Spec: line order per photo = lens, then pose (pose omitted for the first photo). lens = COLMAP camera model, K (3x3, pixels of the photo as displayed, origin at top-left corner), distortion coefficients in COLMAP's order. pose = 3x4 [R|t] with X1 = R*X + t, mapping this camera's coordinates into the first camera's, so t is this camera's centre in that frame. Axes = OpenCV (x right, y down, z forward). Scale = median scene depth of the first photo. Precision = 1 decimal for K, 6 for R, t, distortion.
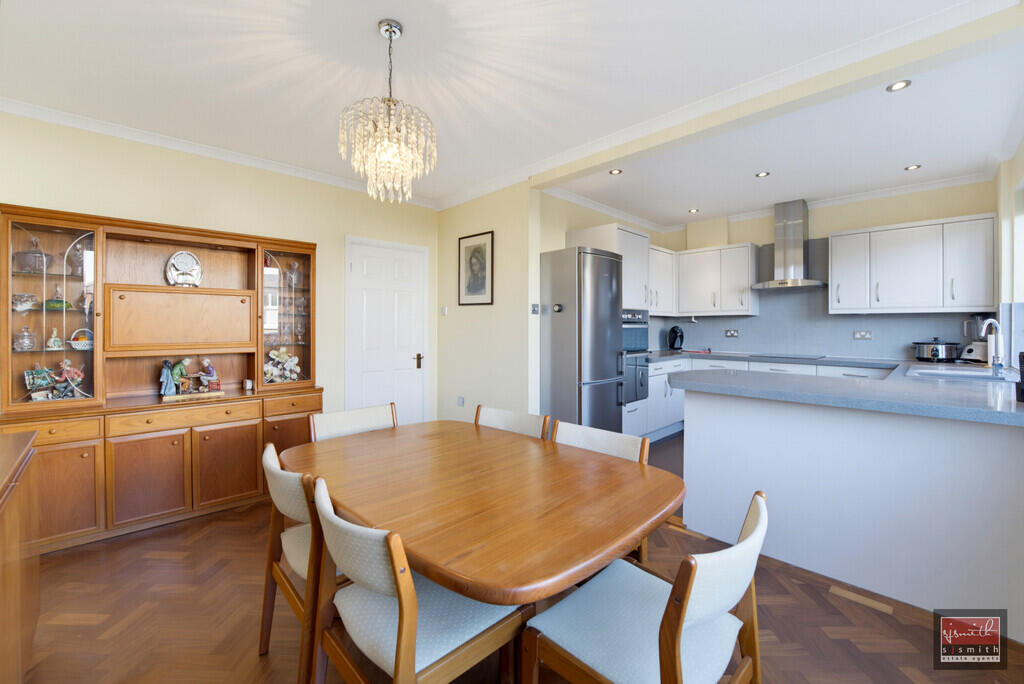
lens RADIAL K [[427.8, 0, 506.3], [0, 427.8, 329.1], [0, 0, 1]] dist [-0.005295, -0.000135]
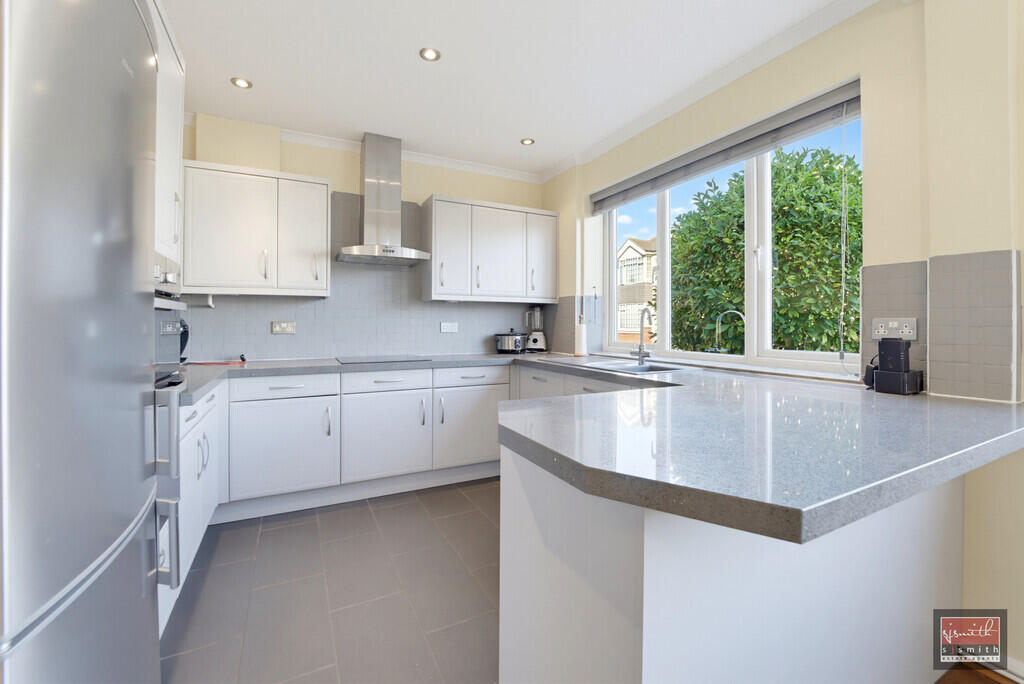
lens RADIAL K [[427.8, 0, 498.9], [0, 427.8, 319.8], [0, 0, 1]] dist [-0.005295, -0.000135]
pose [[0.281039, 0.005304, 0.959682, 0.049326], [0.002587, 0.999977, -0.006284, 0.005397], [-0.959693, 0.004248, 0.281019, 0.638413]]
